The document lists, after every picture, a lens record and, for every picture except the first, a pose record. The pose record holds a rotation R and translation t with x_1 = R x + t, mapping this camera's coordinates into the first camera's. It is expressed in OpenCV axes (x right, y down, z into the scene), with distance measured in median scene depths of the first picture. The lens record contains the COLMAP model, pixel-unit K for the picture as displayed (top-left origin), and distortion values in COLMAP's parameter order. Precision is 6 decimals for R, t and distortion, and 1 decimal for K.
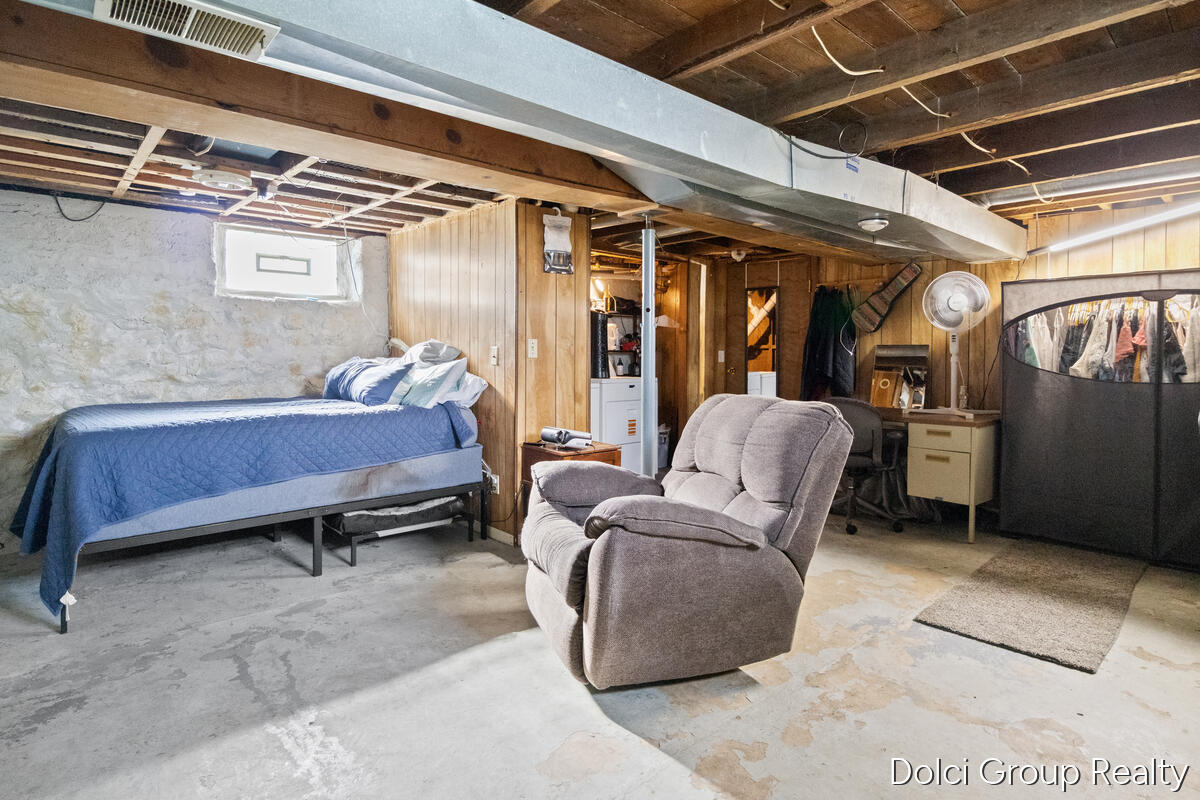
lens RADIAL K [[616.6, 0, 602.0], [0, 616.6, 396.0], [0, 0, 1]] dist [-0.003772, -0.001490]
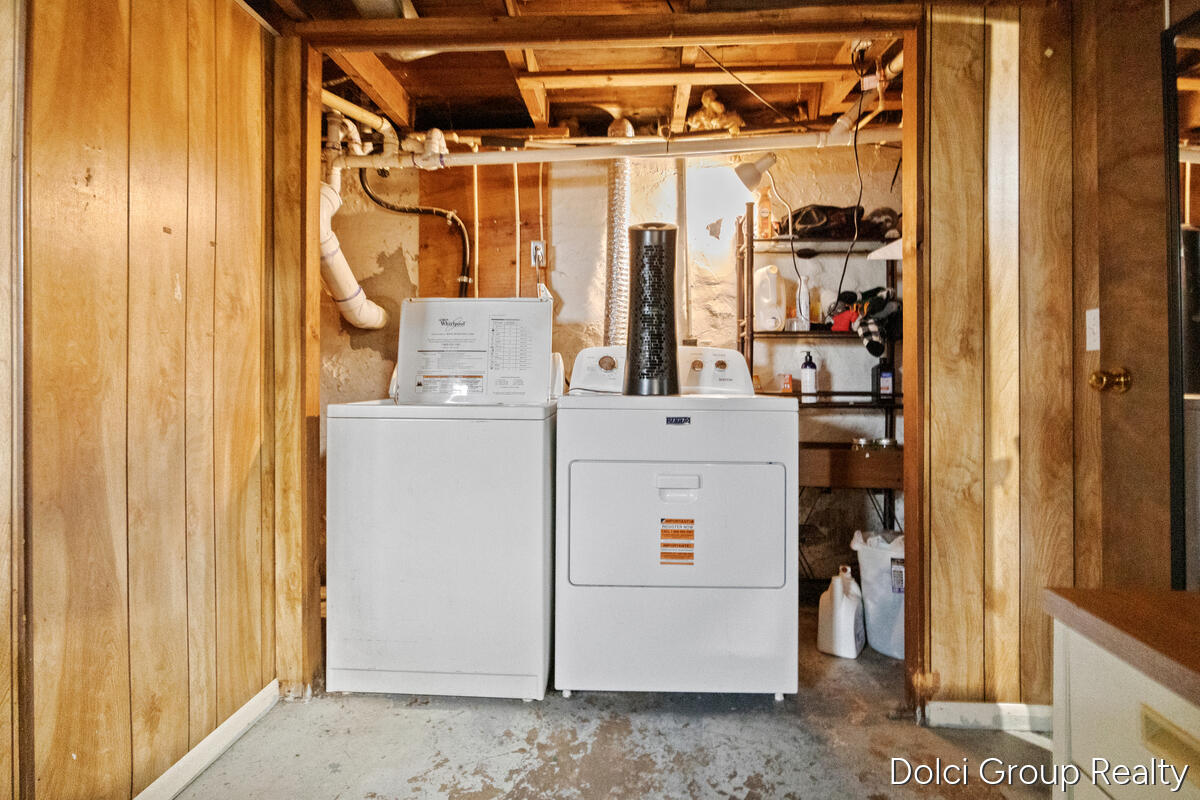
lens RADIAL K [[616.6, 0, 602.0], [0, 616.6, 396.0], [0, 0, 1]] dist [-0.003772, -0.001490]
pose [[0.689410, 0.005478, -0.724351, 0.416348], [-0.058572, 0.997119, -0.048206, -0.016022], [0.721999, 0.075661, 0.687744, 1.138663]]
